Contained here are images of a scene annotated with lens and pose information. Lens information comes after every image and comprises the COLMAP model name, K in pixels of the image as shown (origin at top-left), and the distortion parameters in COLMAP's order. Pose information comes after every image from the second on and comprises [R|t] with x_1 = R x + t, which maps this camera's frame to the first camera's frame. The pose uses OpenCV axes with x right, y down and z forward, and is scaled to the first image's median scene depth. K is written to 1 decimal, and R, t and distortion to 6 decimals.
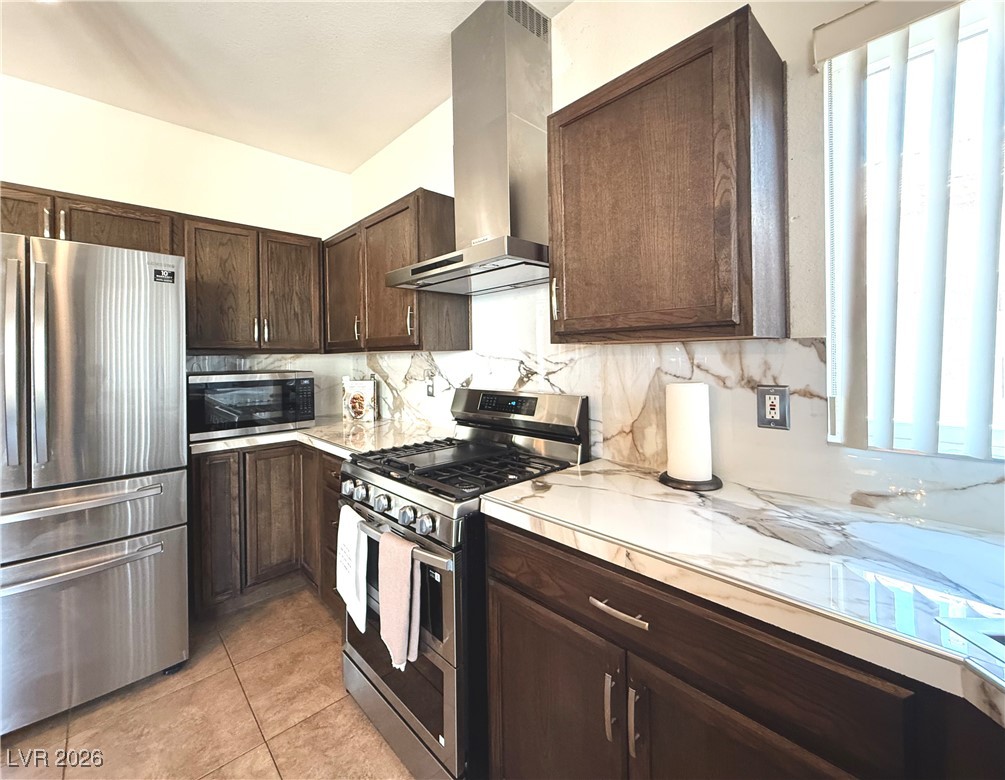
lens RADIAL K [[429.2, 0, 479.1], [0, 429.2, 360.5], [0, 0, 1]] dist [0.000937, -0.000394]
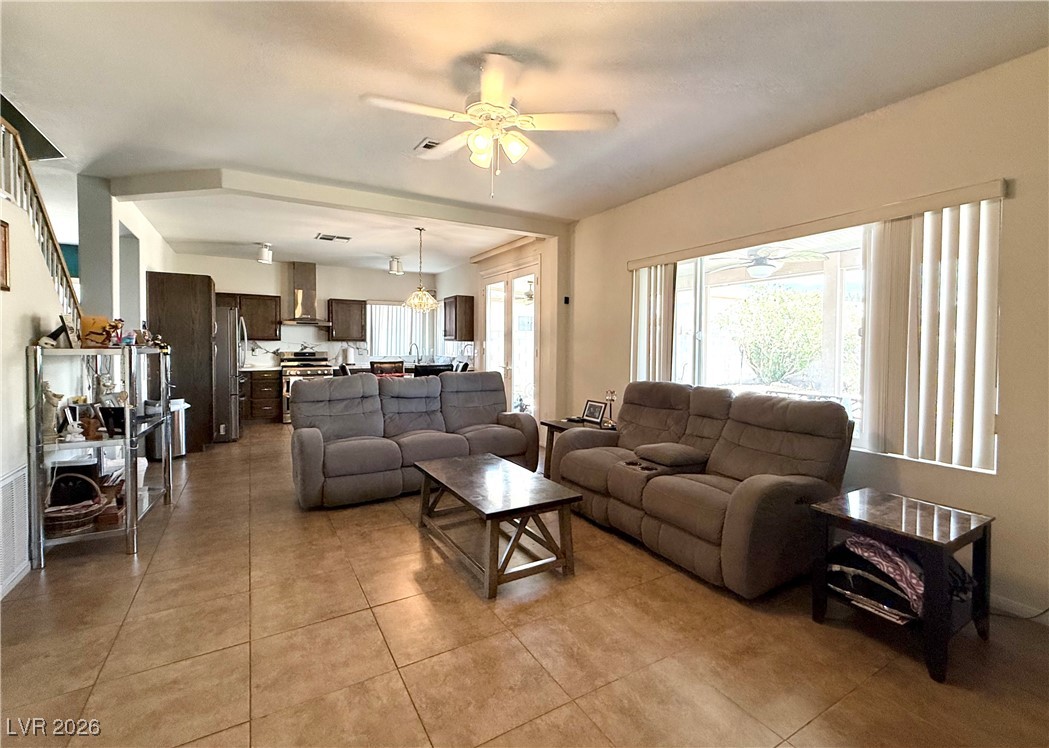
lens RADIAL K [[435.5, 0, 545.0], [0, 435.5, 354.8], [0, 0, 1]] dist [0.001919, 0.000283]
pose [[0.157934, -0.003836, 0.987442, -4.347677], [-0.003232, 0.999985, 0.004401, 0.090509], [-0.987444, -0.003886, 0.157919, -2.271600]]
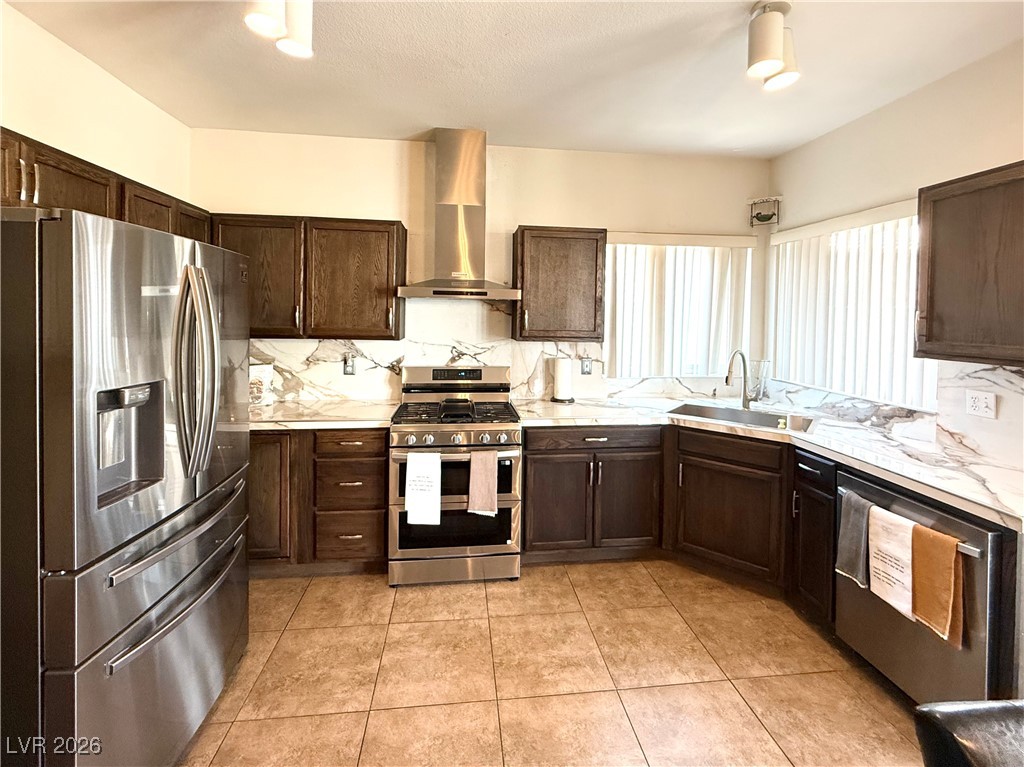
lens RADIAL K [[465.4, 0, 528.3], [0, 465.4, 326.9], [0, 0, 1]] dist [0.004938, 0.000045]
pose [[0.558201, 0.005540, 0.829688, -1.443298], [-0.021840, 0.999729, 0.008018, -0.112936], [-0.829419, -0.022596, 0.558170, -0.212465]]
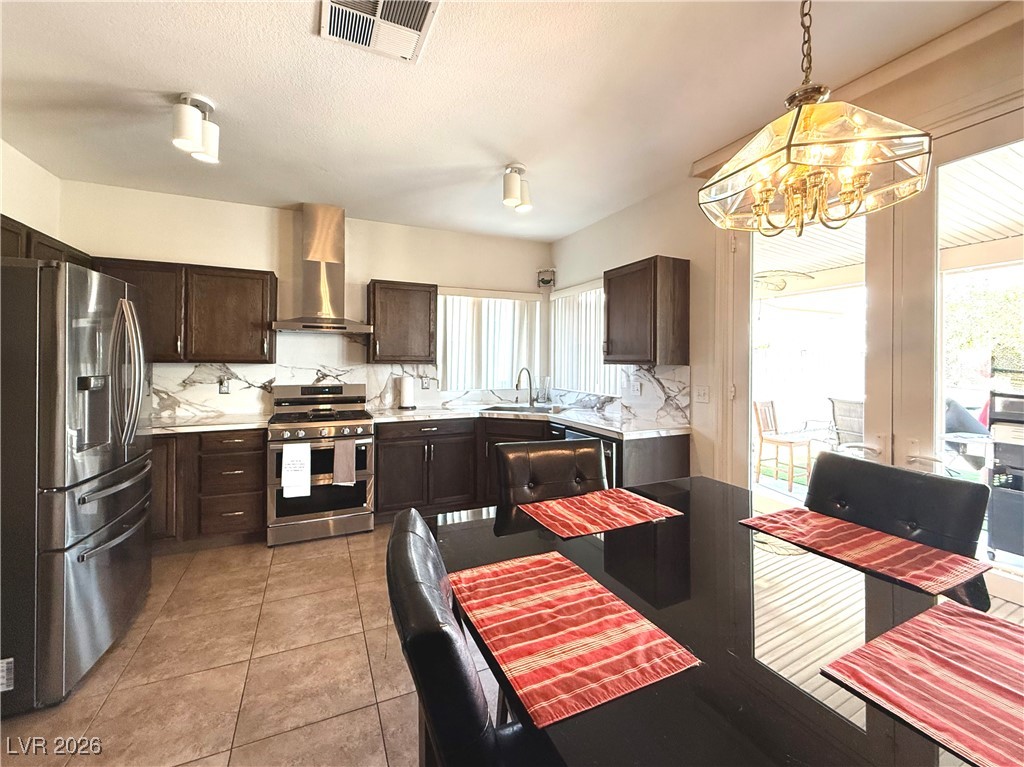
lens RADIAL K [[428.1, 0, 531.7], [0, 428.1, 360.4], [0, 0, 1]] dist [-0.001165, 0.000350]
pose [[0.270764, 0.020809, 0.962421, -1.950683], [-0.006178, 0.999783, -0.019879, -0.011808], [-0.962626, -0.000564, 0.270834, -0.631092]]
